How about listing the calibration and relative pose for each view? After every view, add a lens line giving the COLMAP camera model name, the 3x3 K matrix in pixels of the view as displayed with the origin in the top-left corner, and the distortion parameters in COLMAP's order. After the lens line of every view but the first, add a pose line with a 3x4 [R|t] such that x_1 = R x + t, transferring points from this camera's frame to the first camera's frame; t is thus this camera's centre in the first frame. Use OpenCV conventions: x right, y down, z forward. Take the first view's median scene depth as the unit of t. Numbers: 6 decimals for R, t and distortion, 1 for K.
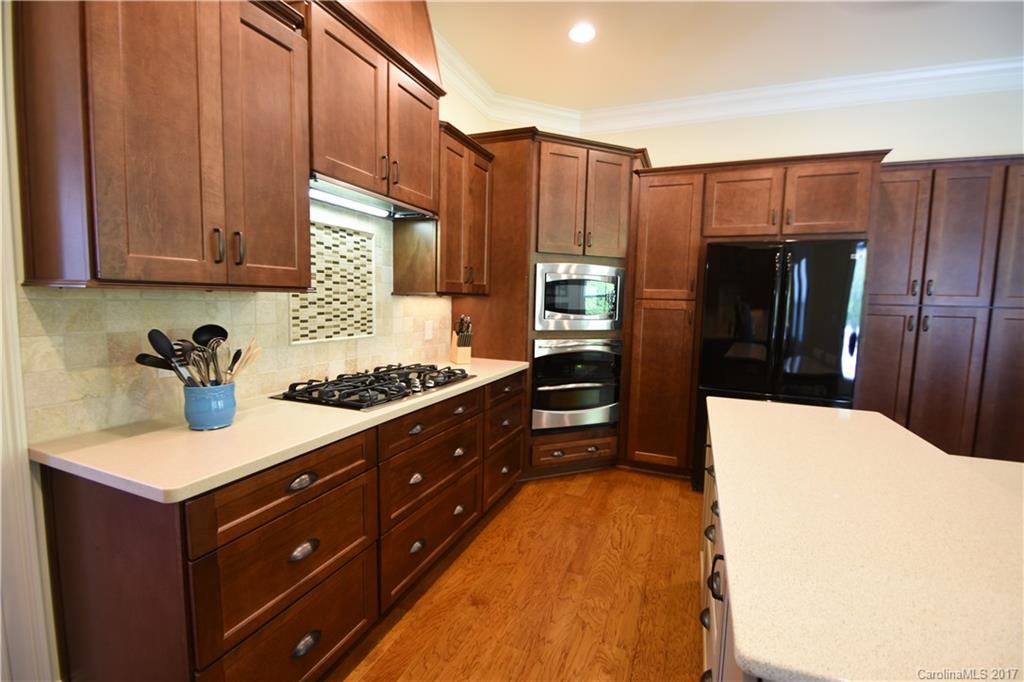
lens RADIAL K [[448.8, 0, 514.8], [0, 448.8, 339.8], [0, 0, 1]] dist [0.003706, -0.010099]
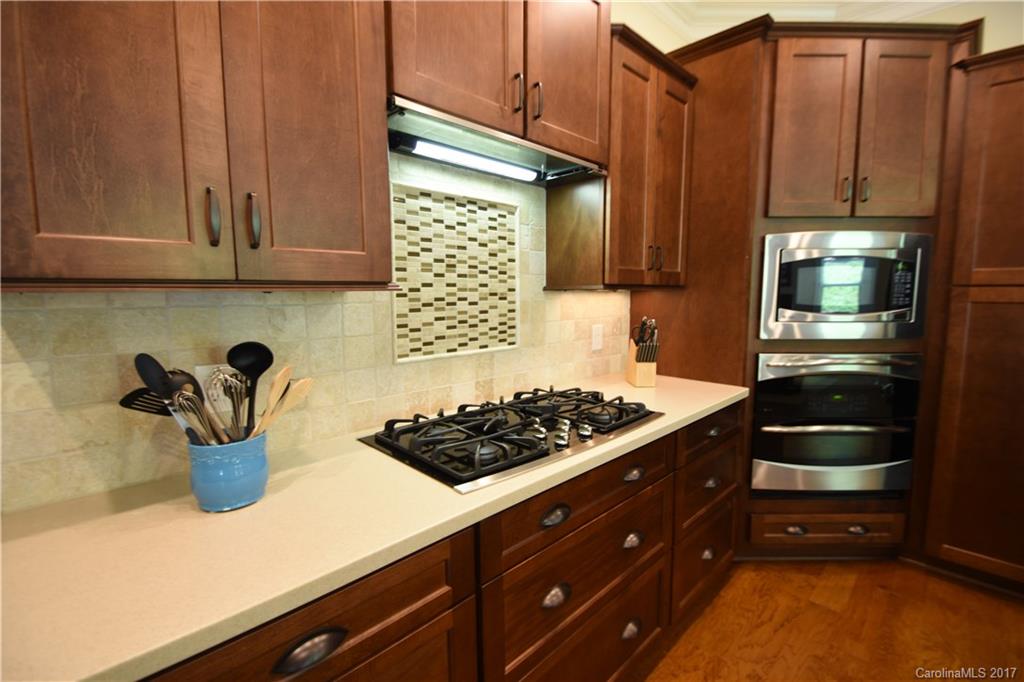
lens RADIAL K [[448.8, 0, 514.8], [0, 448.8, 339.8], [0, 0, 1]] dist [0.003706, -0.010099]
pose [[0.916922, 0.016471, -0.398726, -0.026296], [-0.011688, 0.999828, 0.014425, -0.030899], [0.398895, -0.008566, 0.916957, 0.324260]]
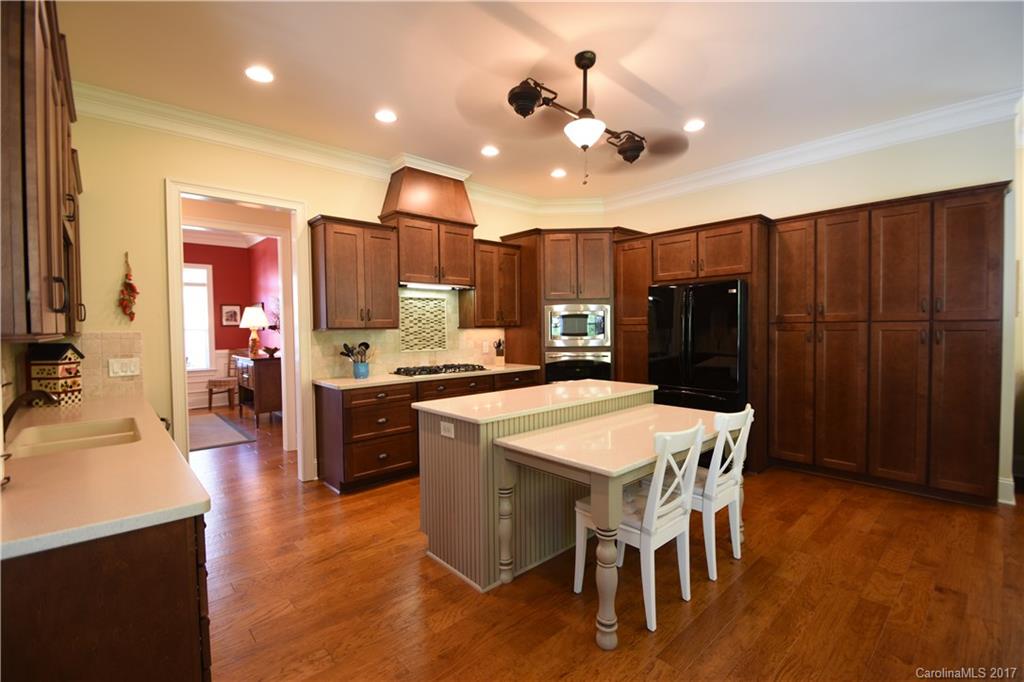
lens RADIAL K [[448.8, 0, 514.8], [0, 448.8, 339.8], [0, 0, 1]] dist [0.003706, -0.010099]
pose [[0.901951, -0.022384, -0.431257, 0.802499], [-0.005680, 0.997954, -0.063676, 0.072532], [0.431800, 0.059882, 0.899979, -0.643840]]
